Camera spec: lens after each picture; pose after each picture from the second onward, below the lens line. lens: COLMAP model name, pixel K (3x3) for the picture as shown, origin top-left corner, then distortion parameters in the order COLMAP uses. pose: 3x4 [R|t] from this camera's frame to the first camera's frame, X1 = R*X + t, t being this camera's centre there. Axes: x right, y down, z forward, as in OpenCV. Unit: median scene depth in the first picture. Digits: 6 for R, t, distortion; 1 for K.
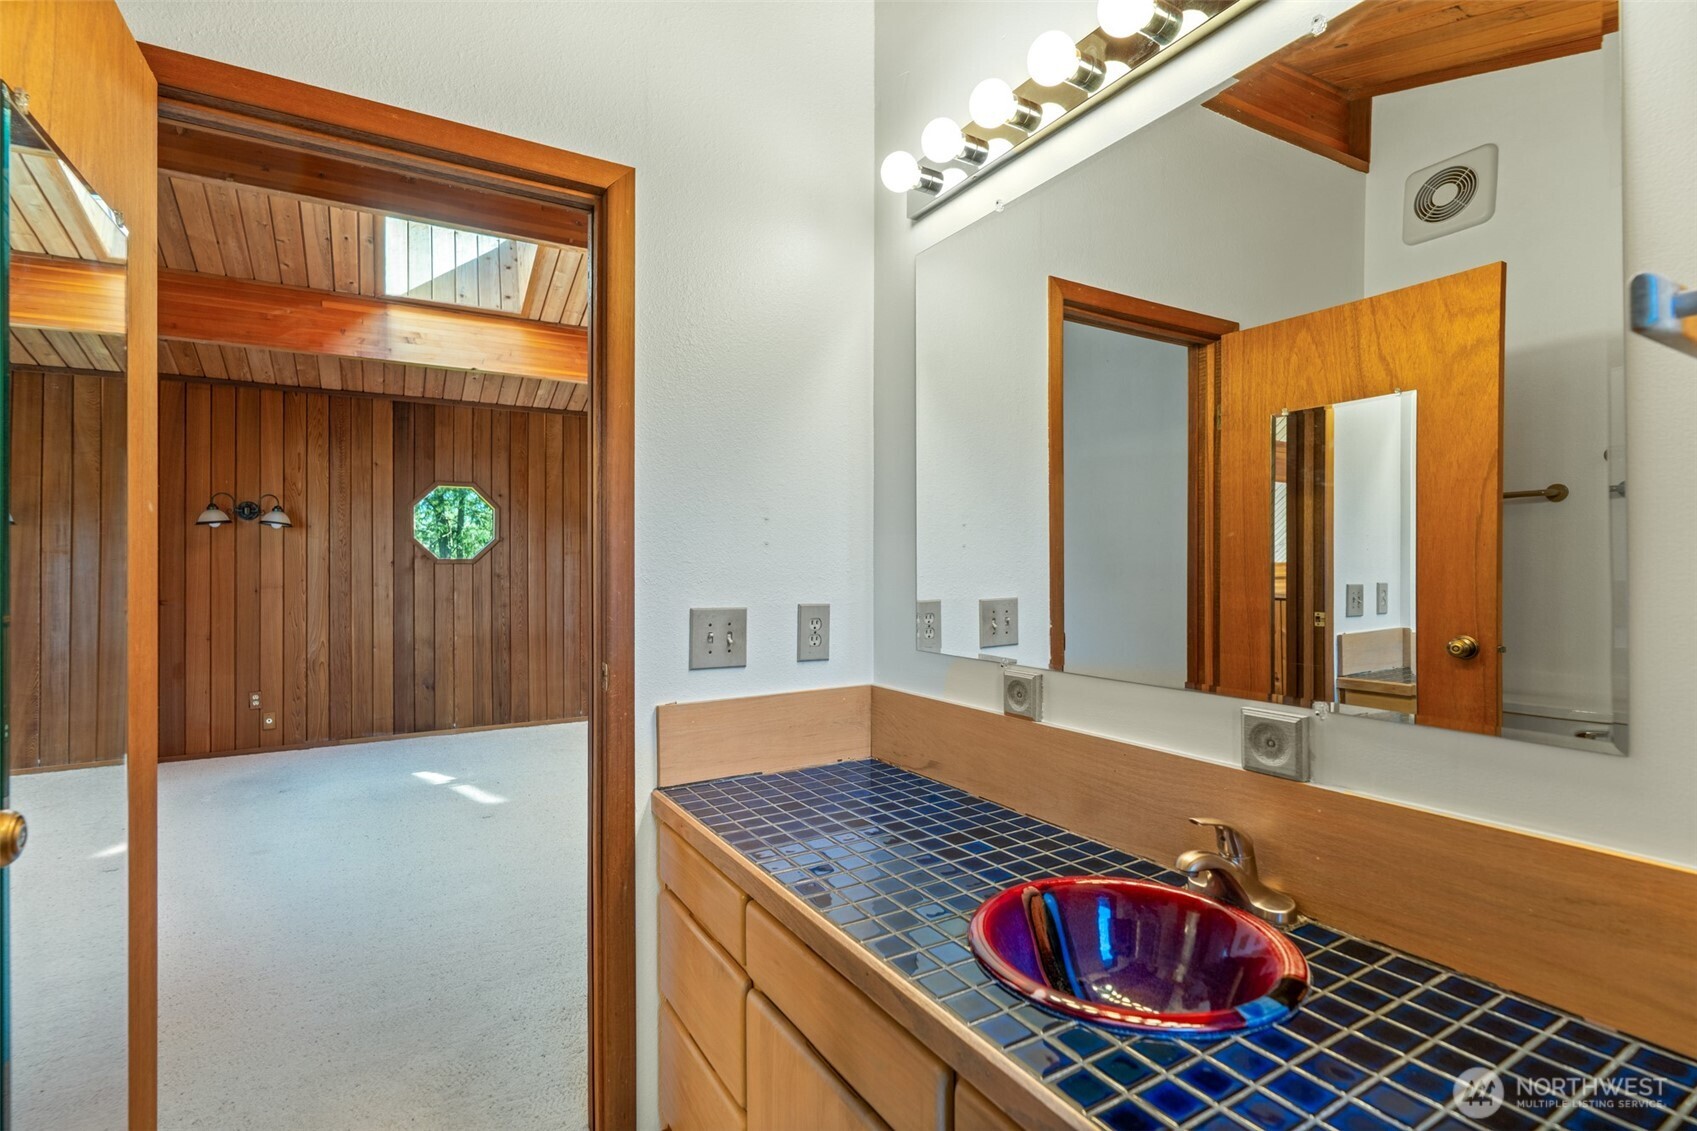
lens RADIAL K [[791.9, 0, 862.3], [0, 791.9, 559.4], [0, 0, 1]] dist [-0.007939, 0.003661]
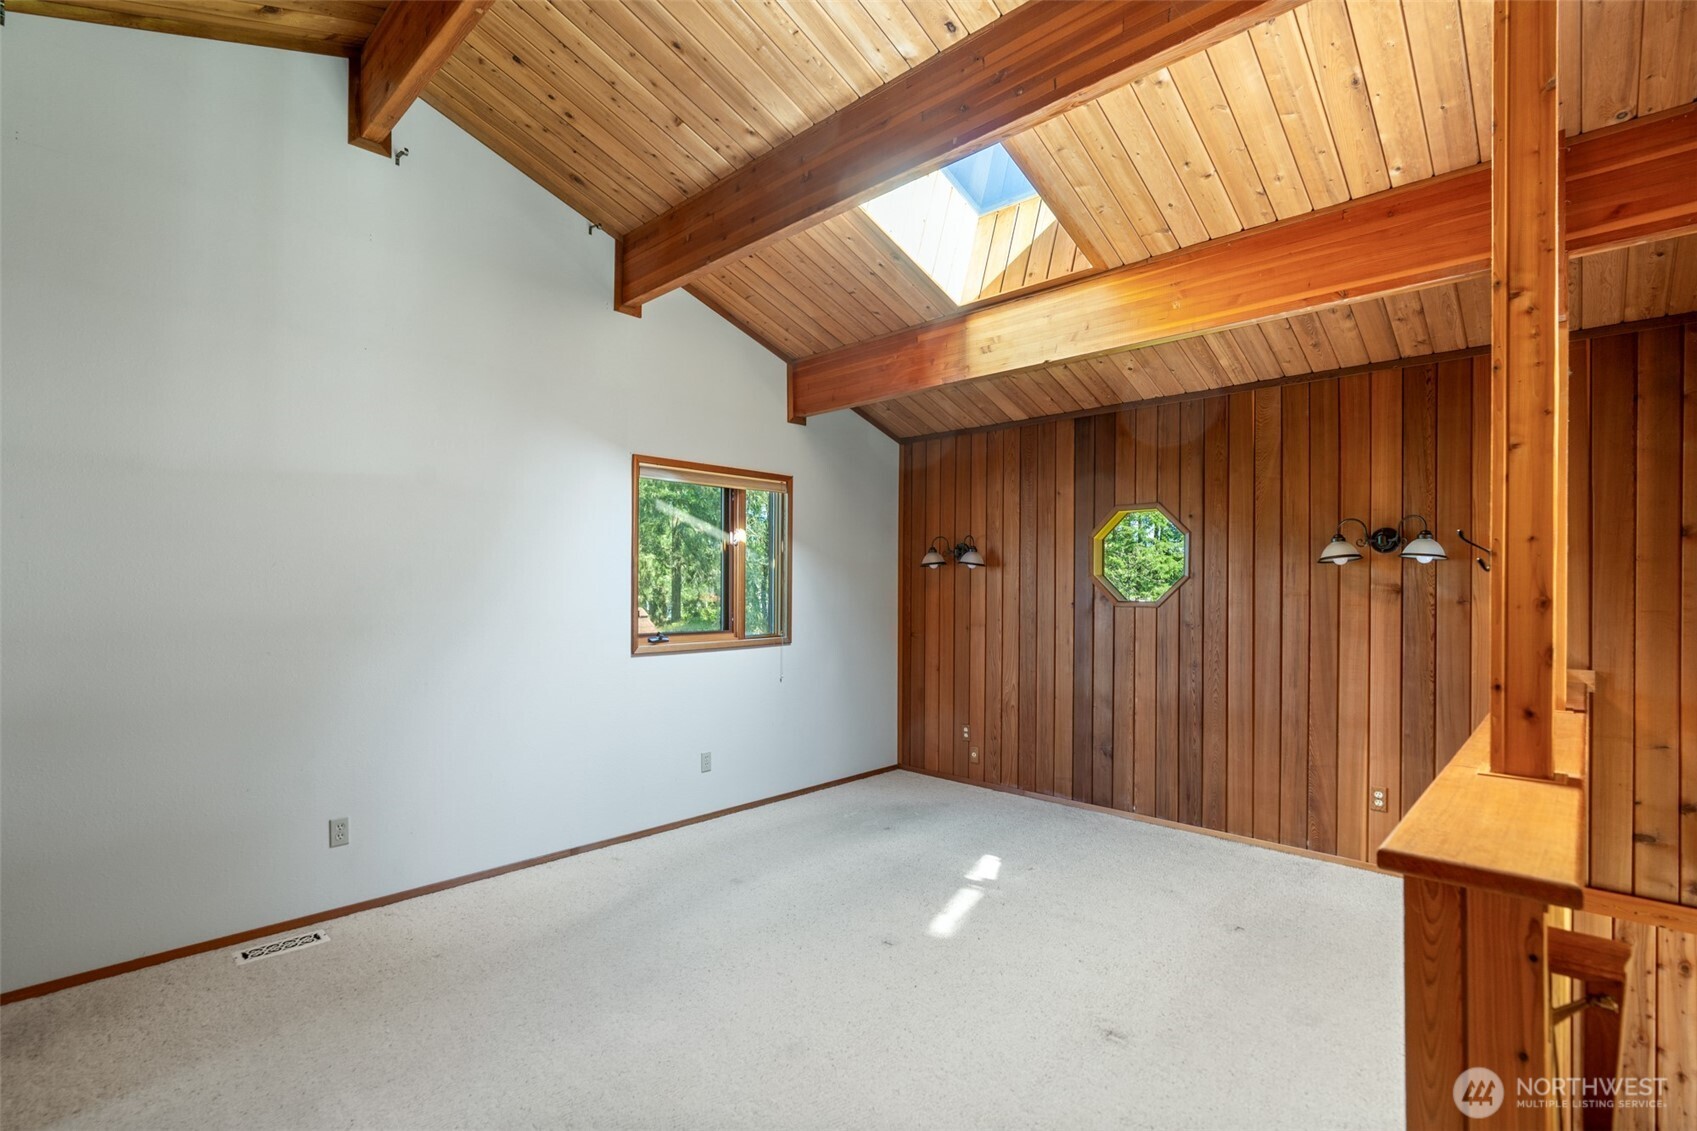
lens RADIAL K [[791.9, 0, 854.2], [0, 791.9, 583.6], [0, 0, 1]] dist [-0.007939, 0.003661]
pose [[0.260887, 0.008452, -0.965332, 0.192164], [-0.001459, 0.999964, 0.008360, -0.025528], [0.965368, -0.000773, 0.260890, 0.549451]]
